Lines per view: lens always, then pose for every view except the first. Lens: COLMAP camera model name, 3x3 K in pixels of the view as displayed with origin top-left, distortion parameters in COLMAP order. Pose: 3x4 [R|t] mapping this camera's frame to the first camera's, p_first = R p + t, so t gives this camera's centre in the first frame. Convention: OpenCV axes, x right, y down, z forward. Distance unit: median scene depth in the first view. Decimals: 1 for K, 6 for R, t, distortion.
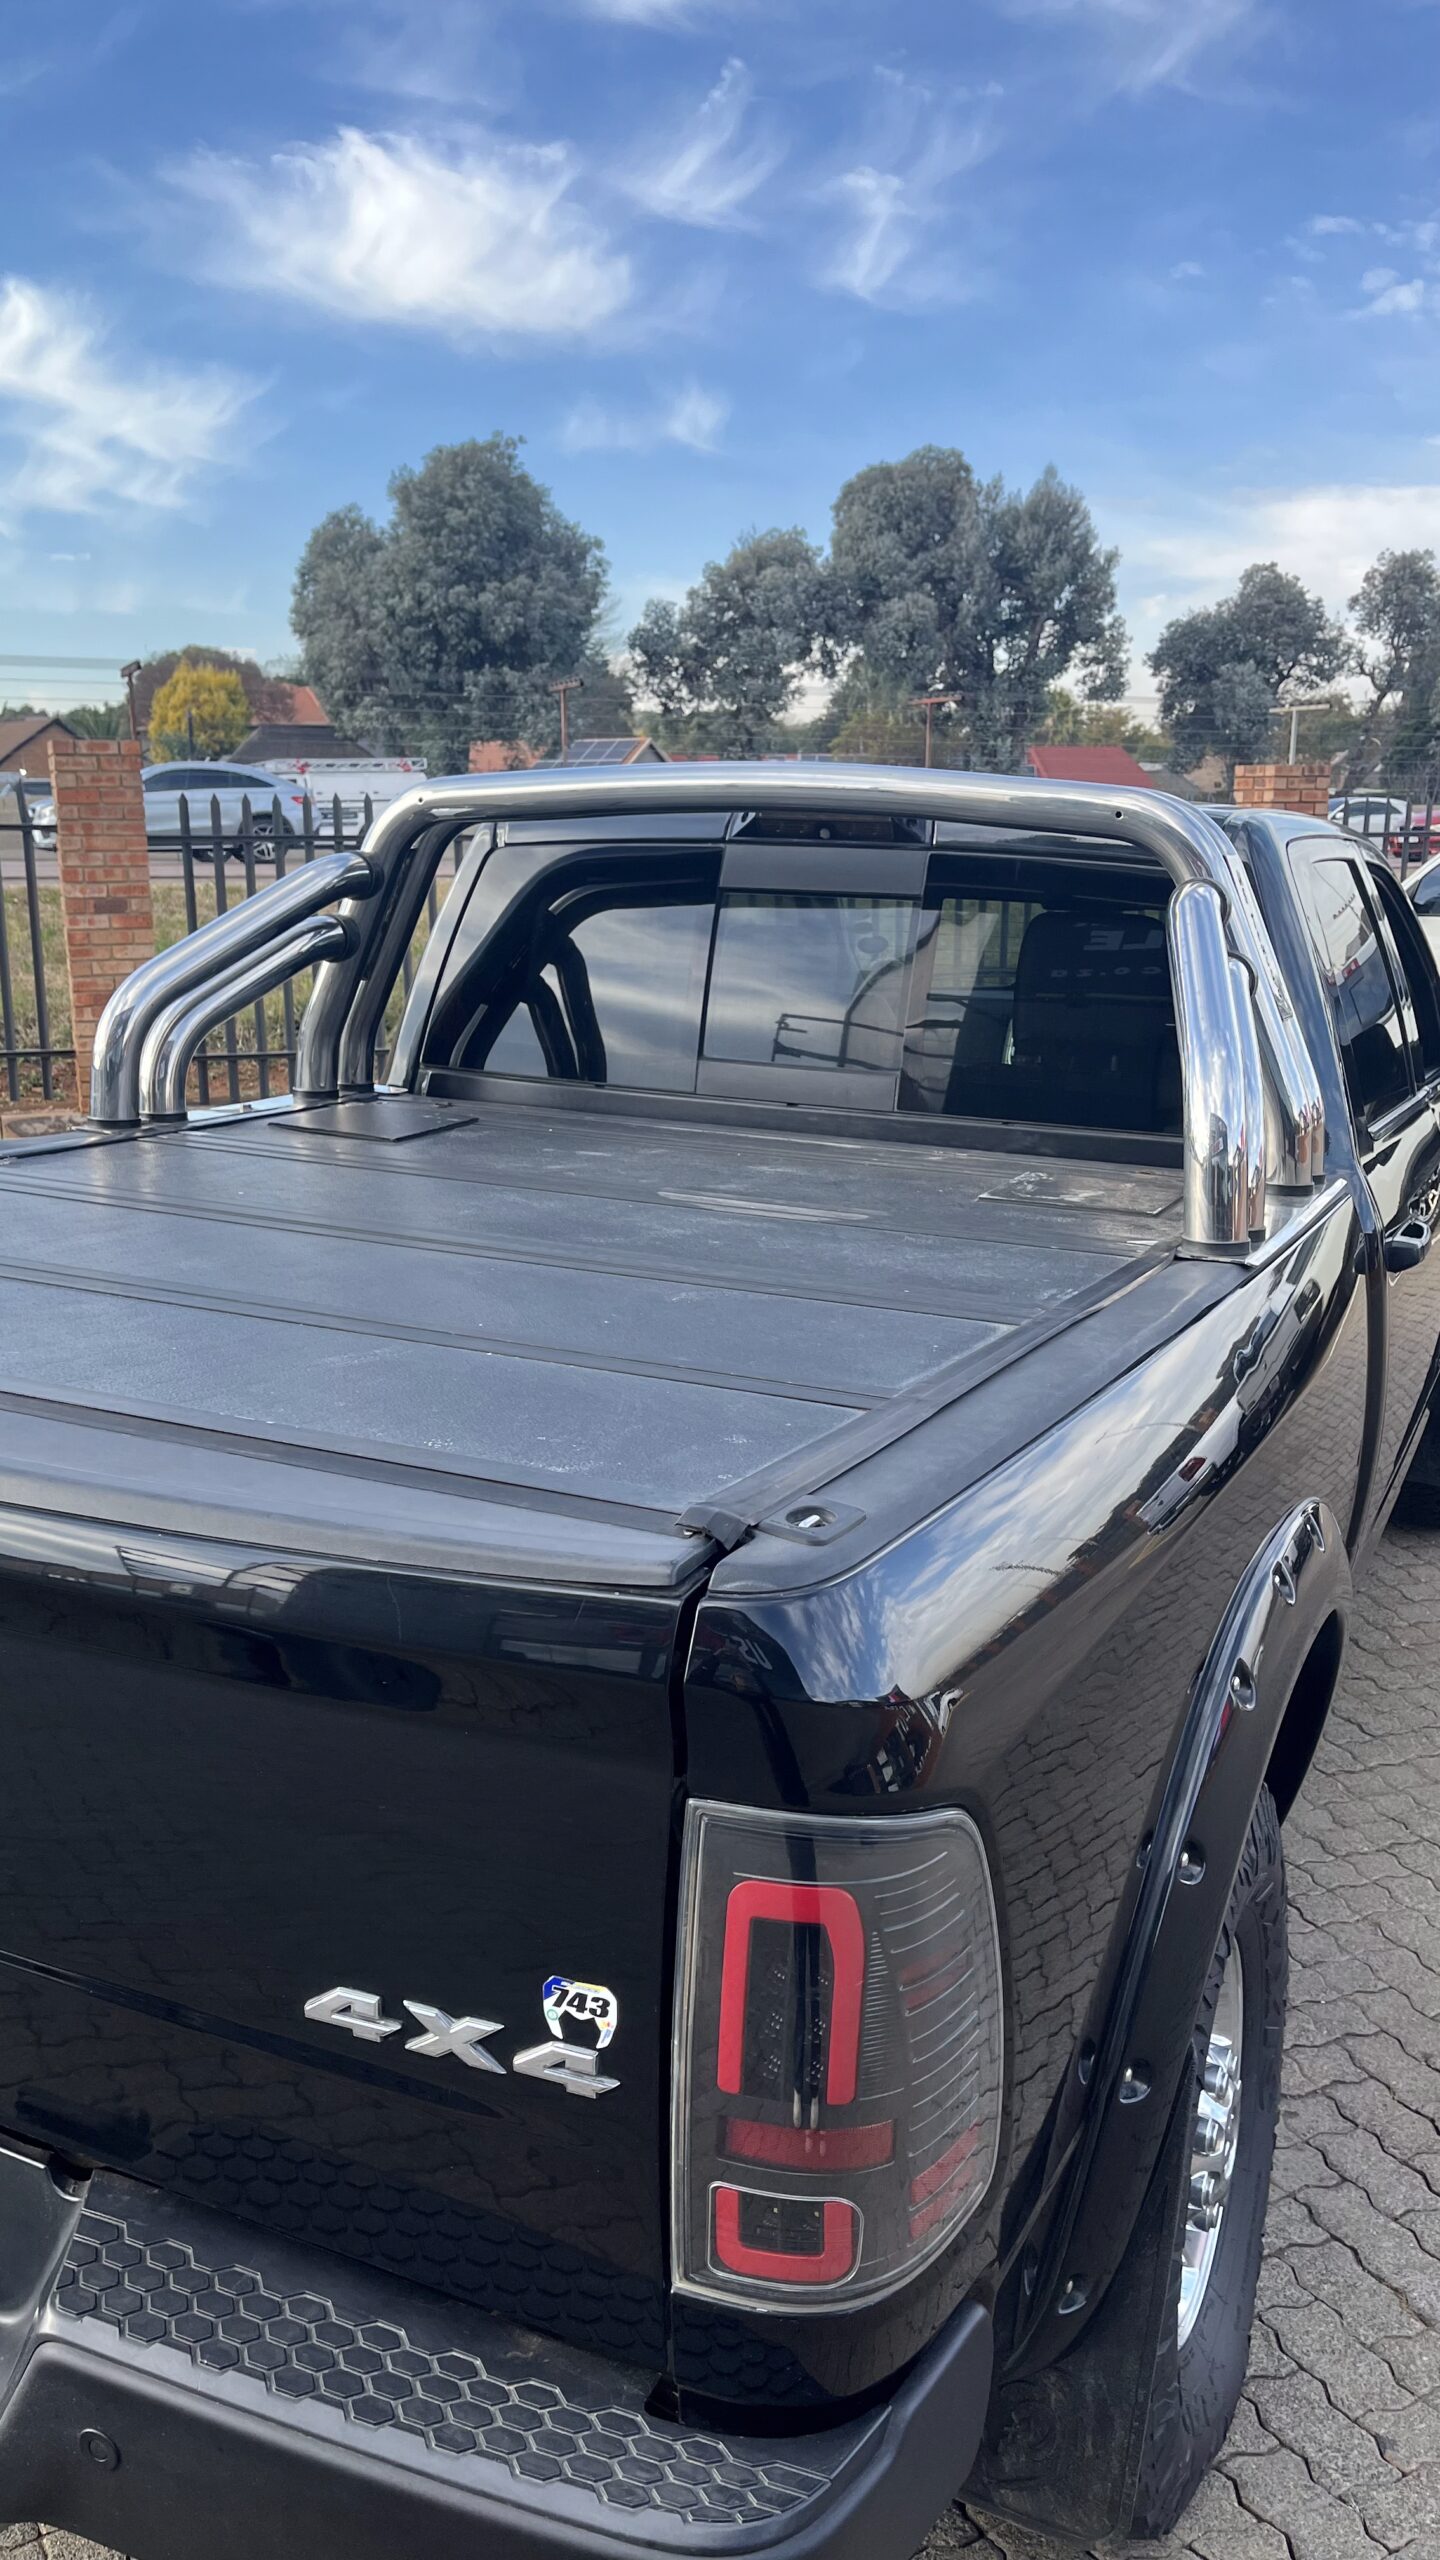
lens RADIAL K [[1913.5, 0, 720.0], [0, 1913.5, 1280.0], [0, 0, 1]] dist [0.009547, -0.004203]
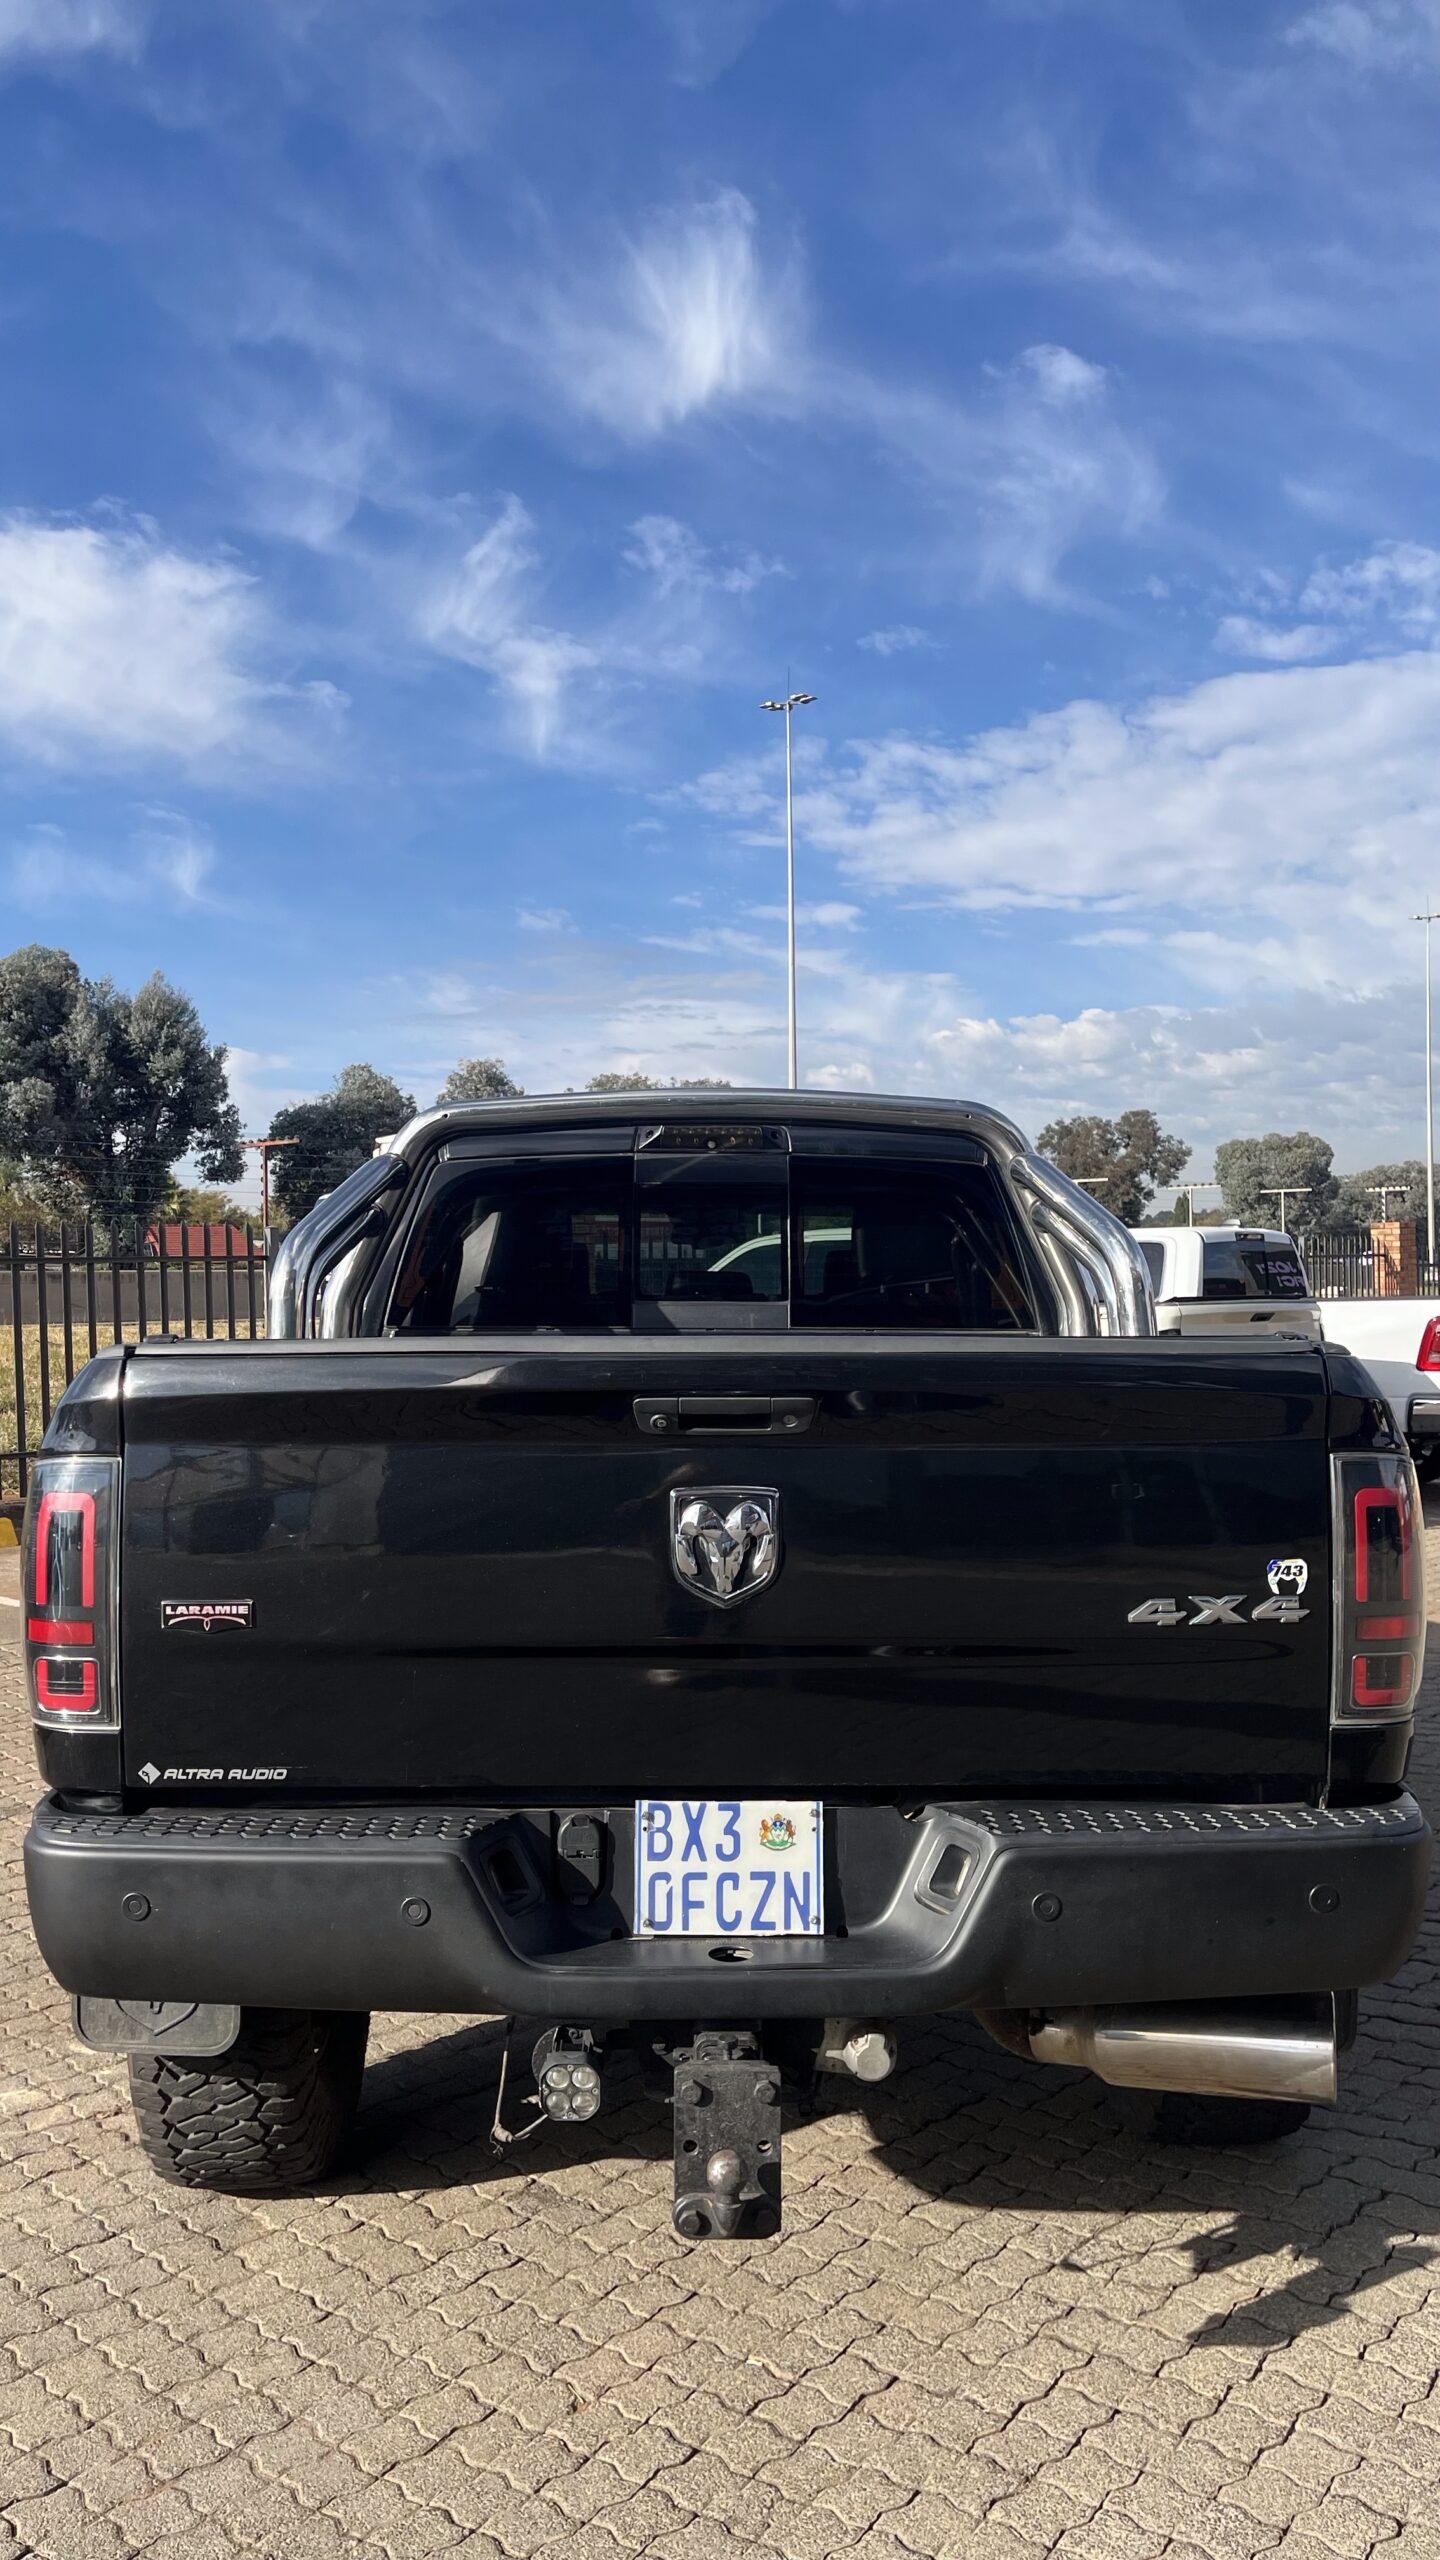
lens RADIAL K [[1927.2, 0, 712.1], [0, 1927.2, 1328.7], [0, 0, 1]] dist [0.023181, 0.000774]
pose [[0.894209, -0.022848, 0.447067, -1.428198], [0.118229, 0.975290, -0.186633, 0.418398], [-0.431756, 0.219745, 0.874814, -0.516844]]
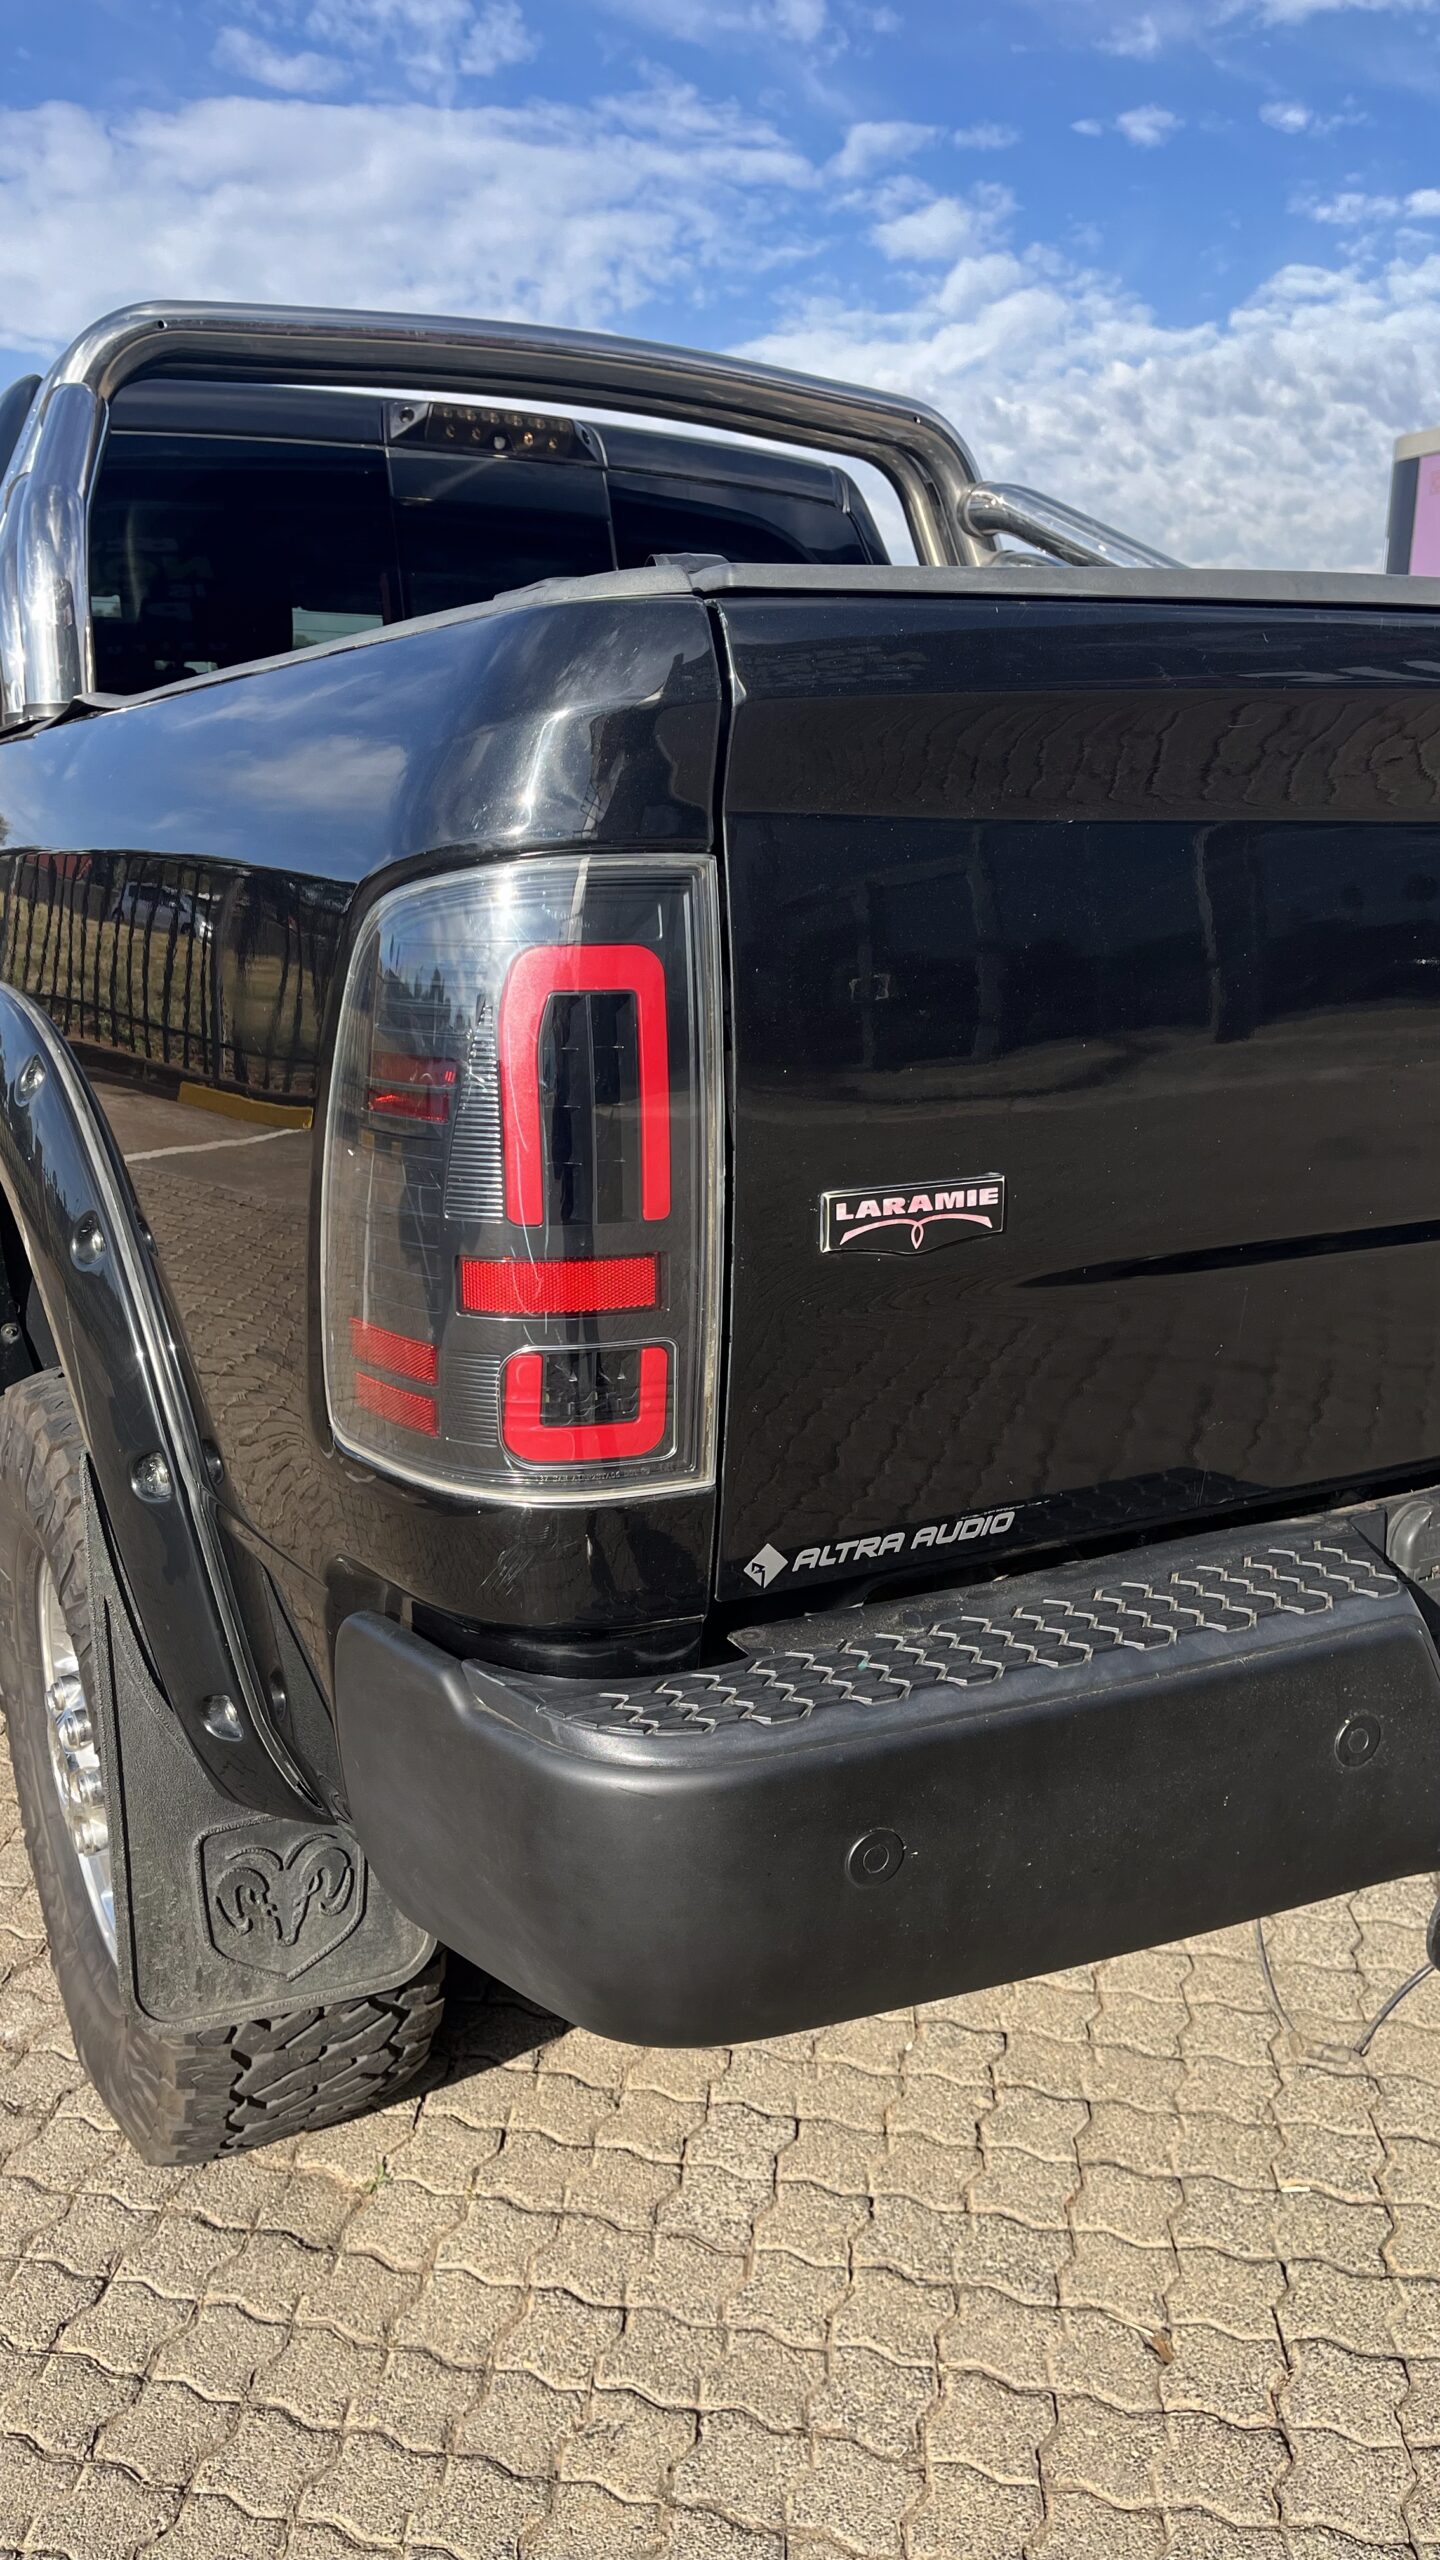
lens RADIAL K [[1906.1, 0, 714.5], [0, 1906.1, 1289.8], [0, 0, 1]] dist [0.070794, -0.136535]
pose [[0.568540, -0.205729, 0.796516, -1.750271], [0.188446, 0.975049, 0.117333, 0.201243], [-0.800781, 0.083392, 0.593123, 0.963557]]
